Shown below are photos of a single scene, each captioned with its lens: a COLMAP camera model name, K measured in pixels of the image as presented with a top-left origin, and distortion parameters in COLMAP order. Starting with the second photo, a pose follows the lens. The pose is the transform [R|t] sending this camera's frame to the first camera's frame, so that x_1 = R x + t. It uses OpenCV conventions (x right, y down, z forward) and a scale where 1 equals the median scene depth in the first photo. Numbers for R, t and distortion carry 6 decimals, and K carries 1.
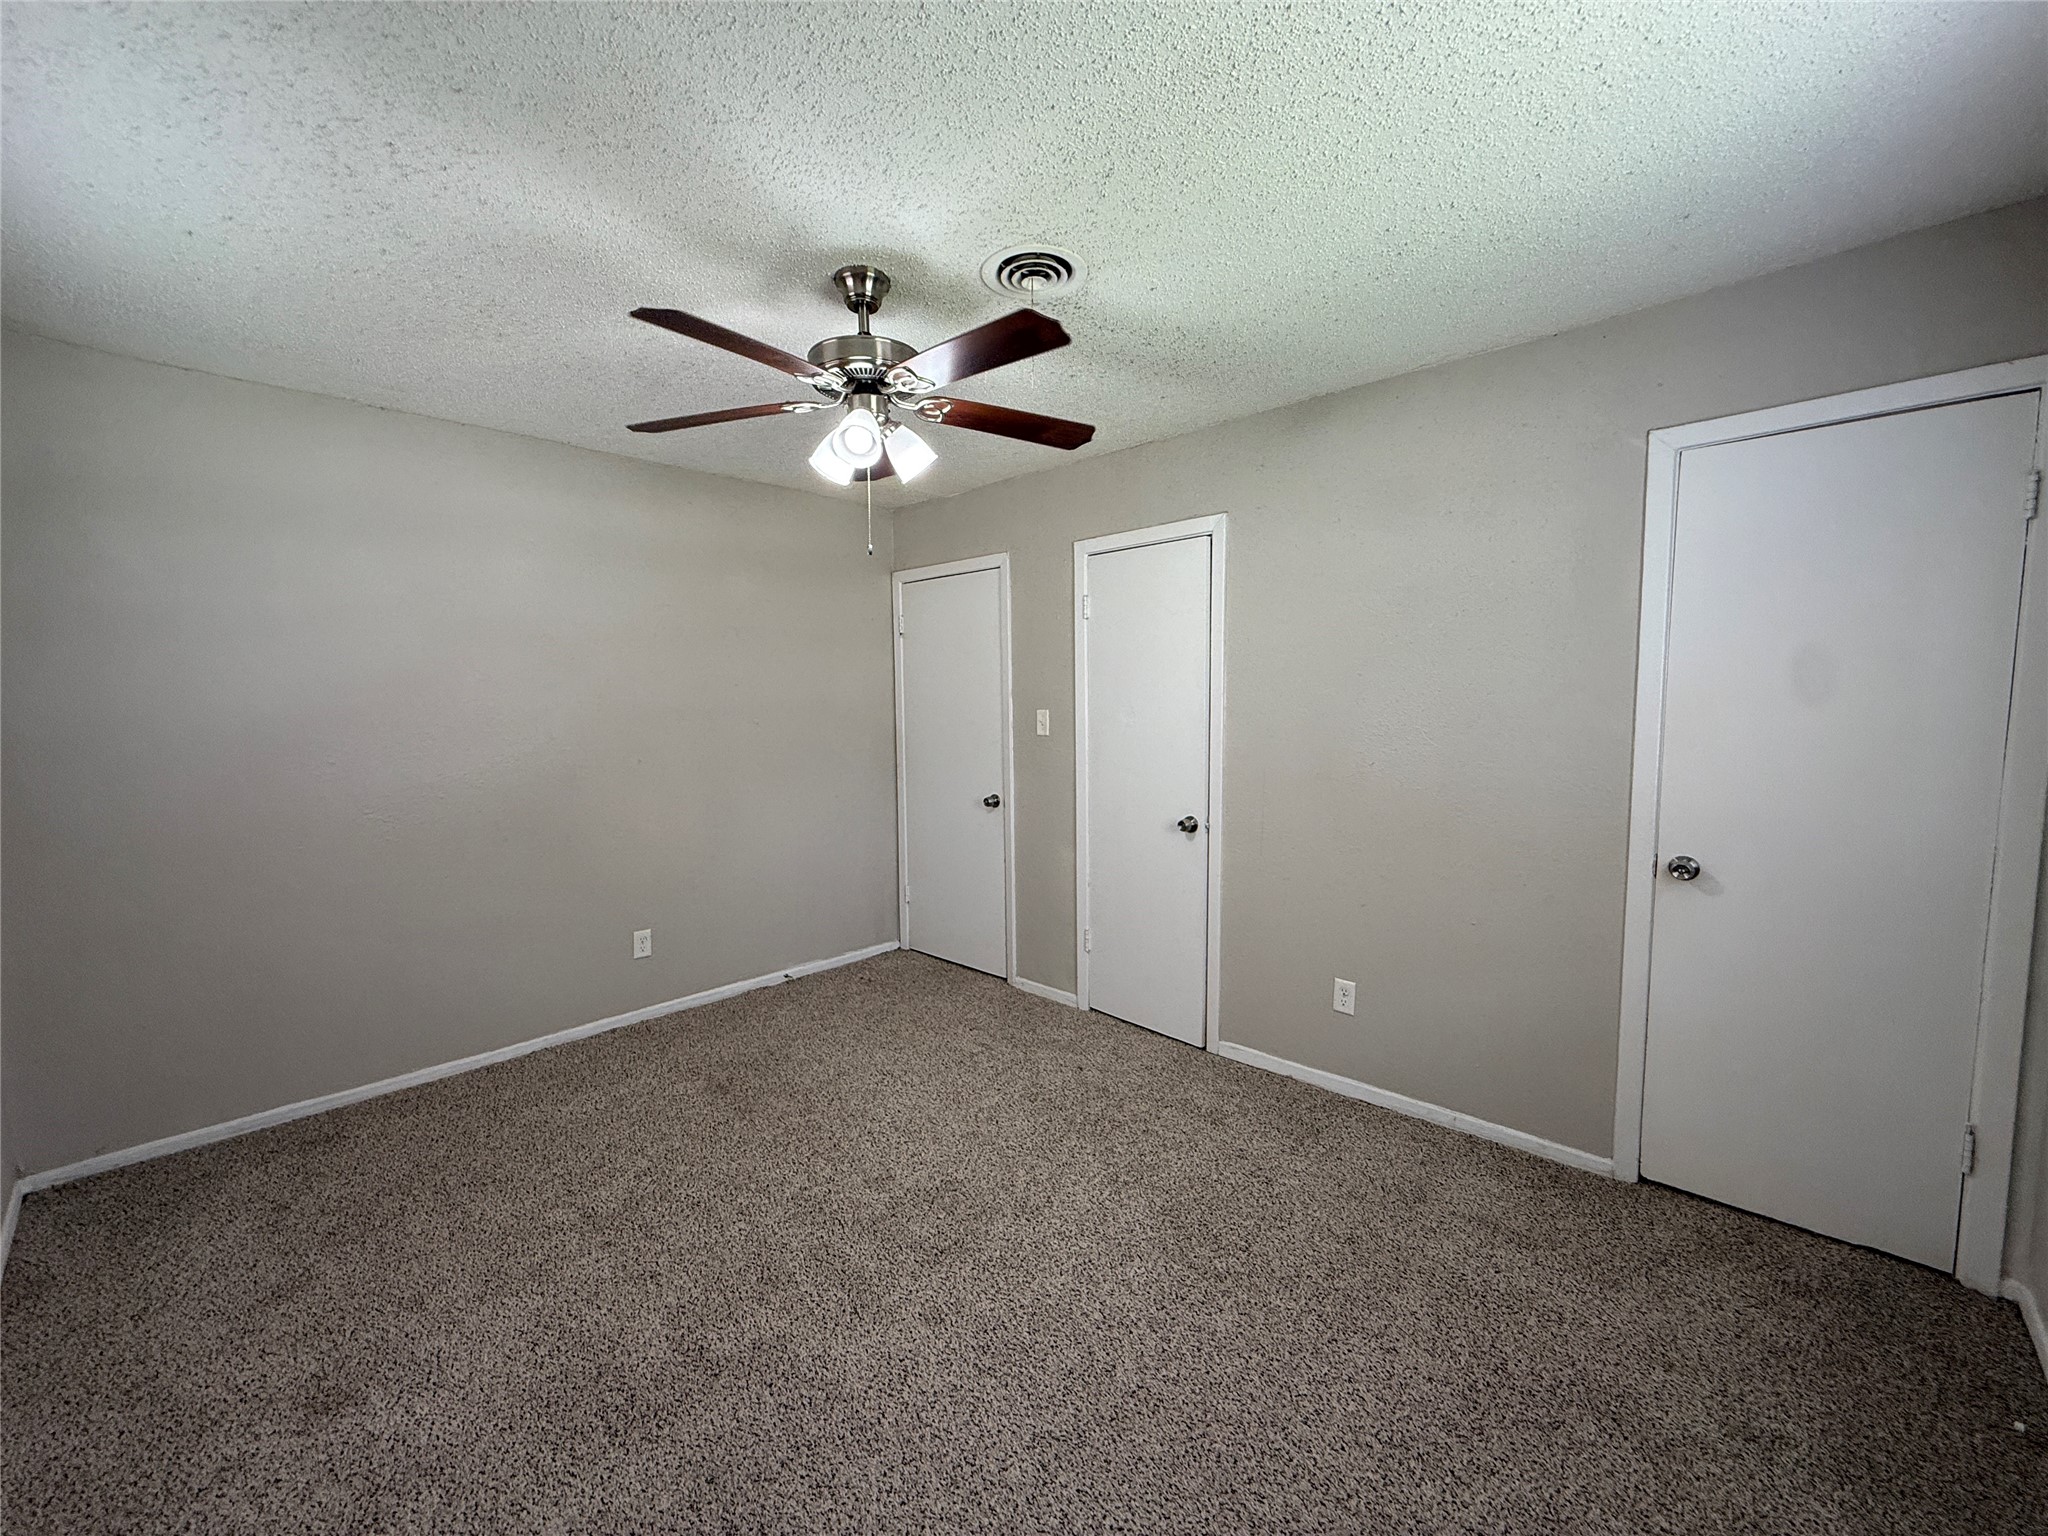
lens RADIAL K [[815.8, 0, 1021.6], [0, 815.8, 765.5], [0, 0, 1]] dist [0.000286, 0.000173]
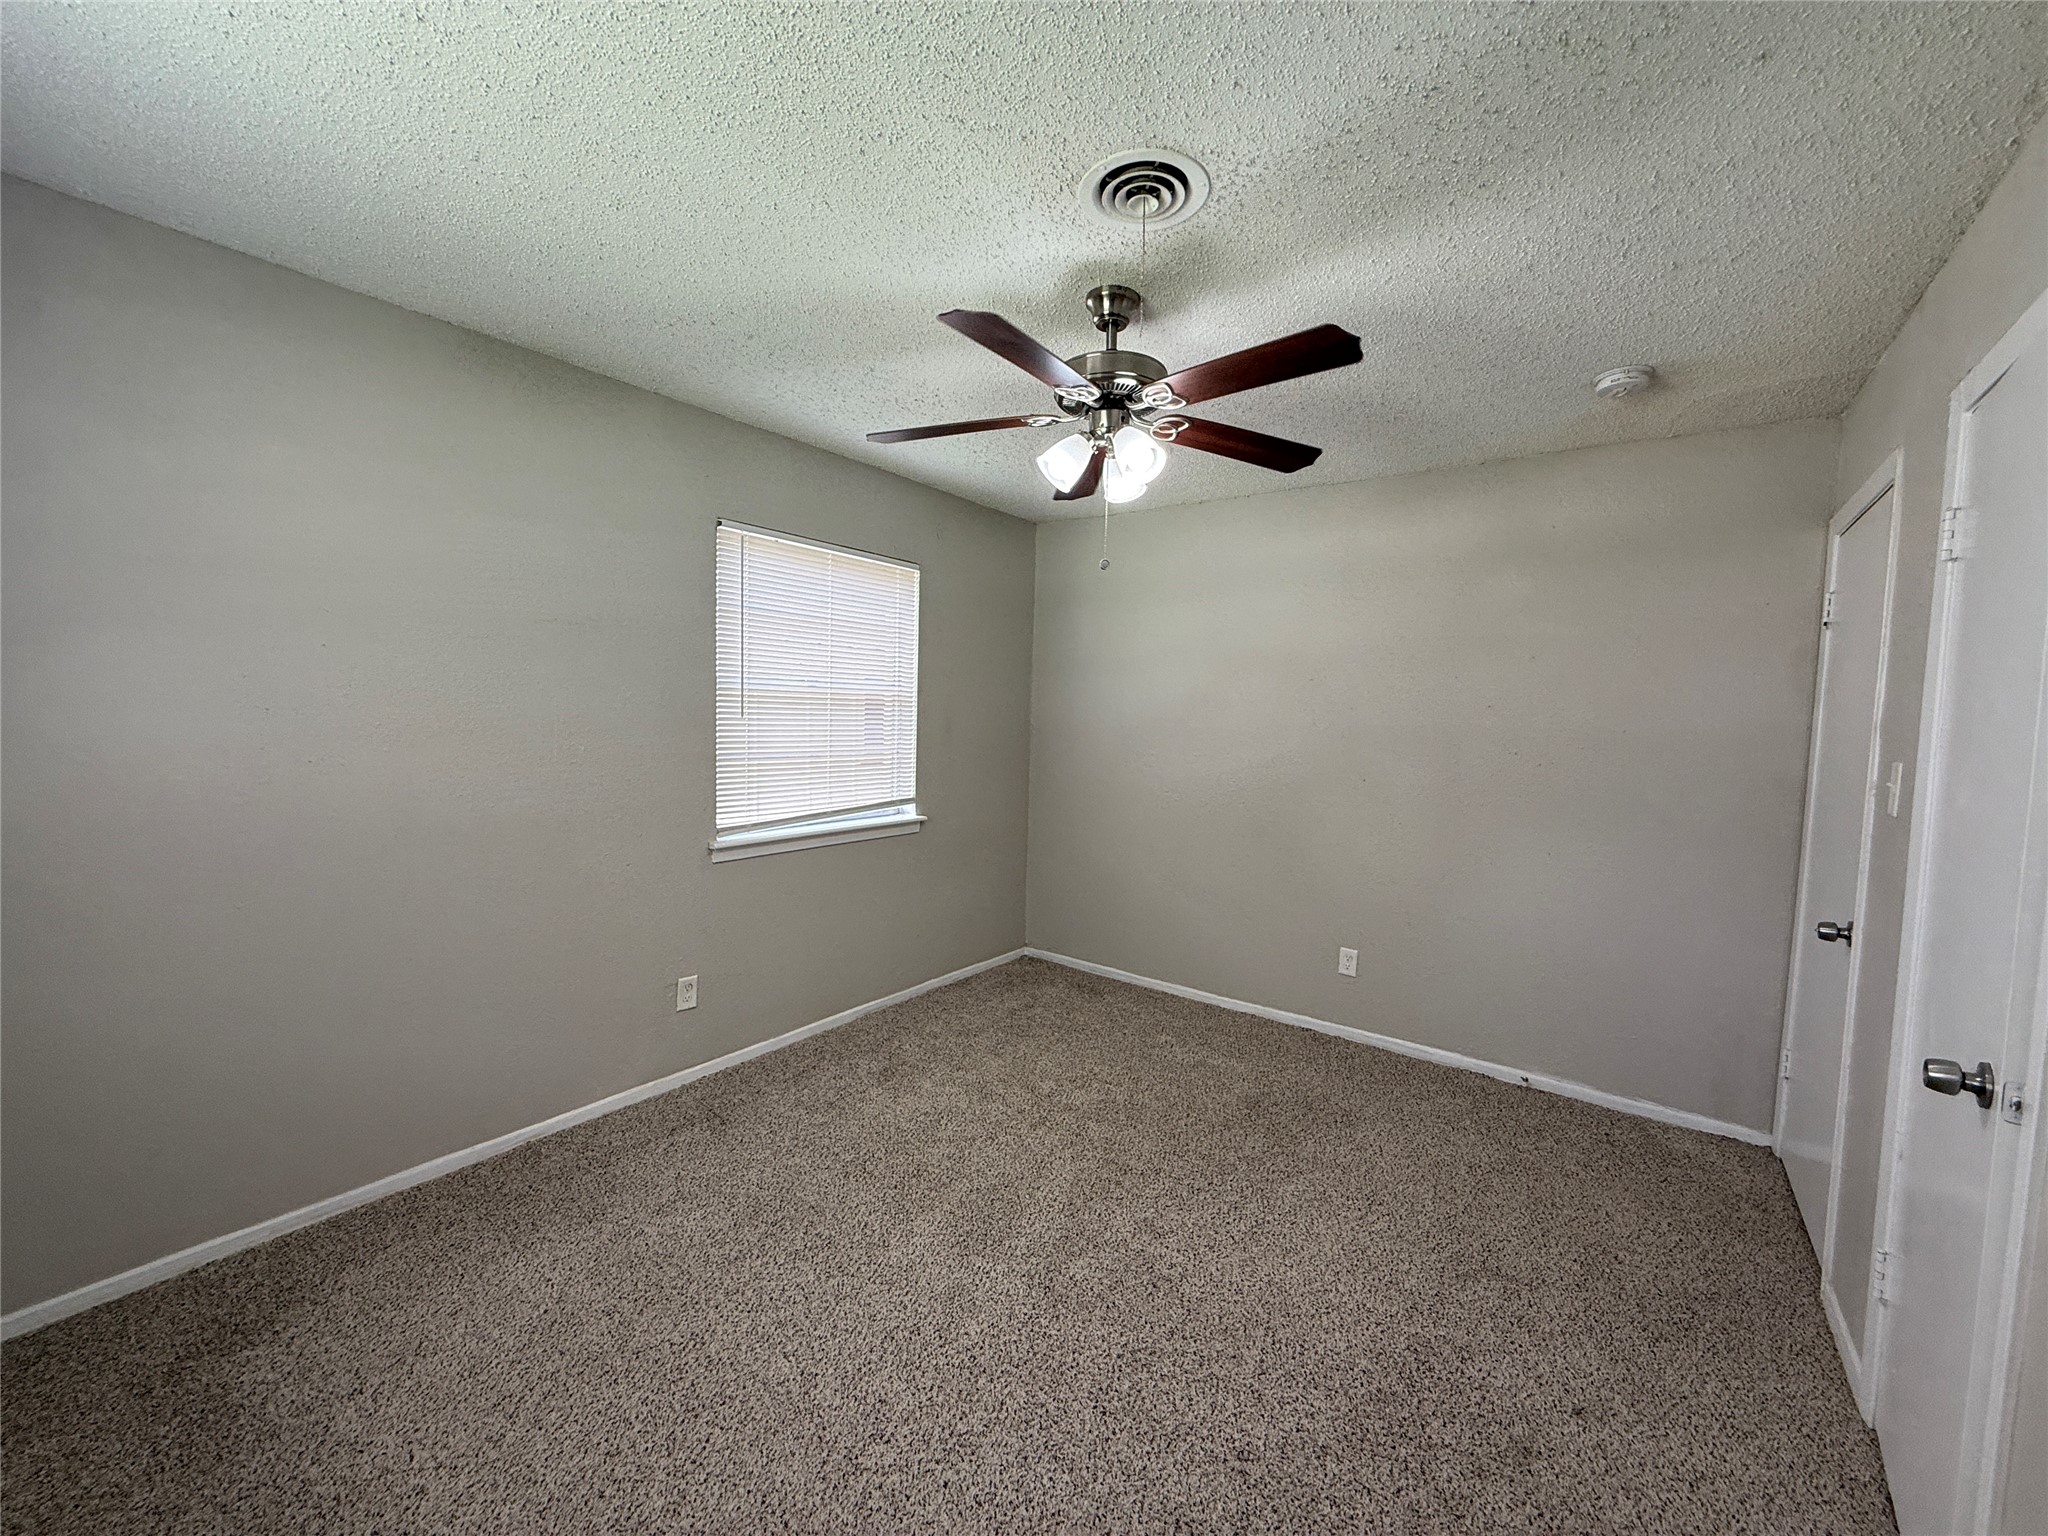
lens RADIAL K [[815.8, 0, 1021.6], [0, 815.8, 765.5], [0, 0, 1]] dist [0.000286, 0.000173]
pose [[0.116288, 0.084197, -0.989640, 0.548526], [-0.111835, 0.991174, 0.071186, -0.056730], [0.986899, 0.102399, 0.124678, 0.537828]]
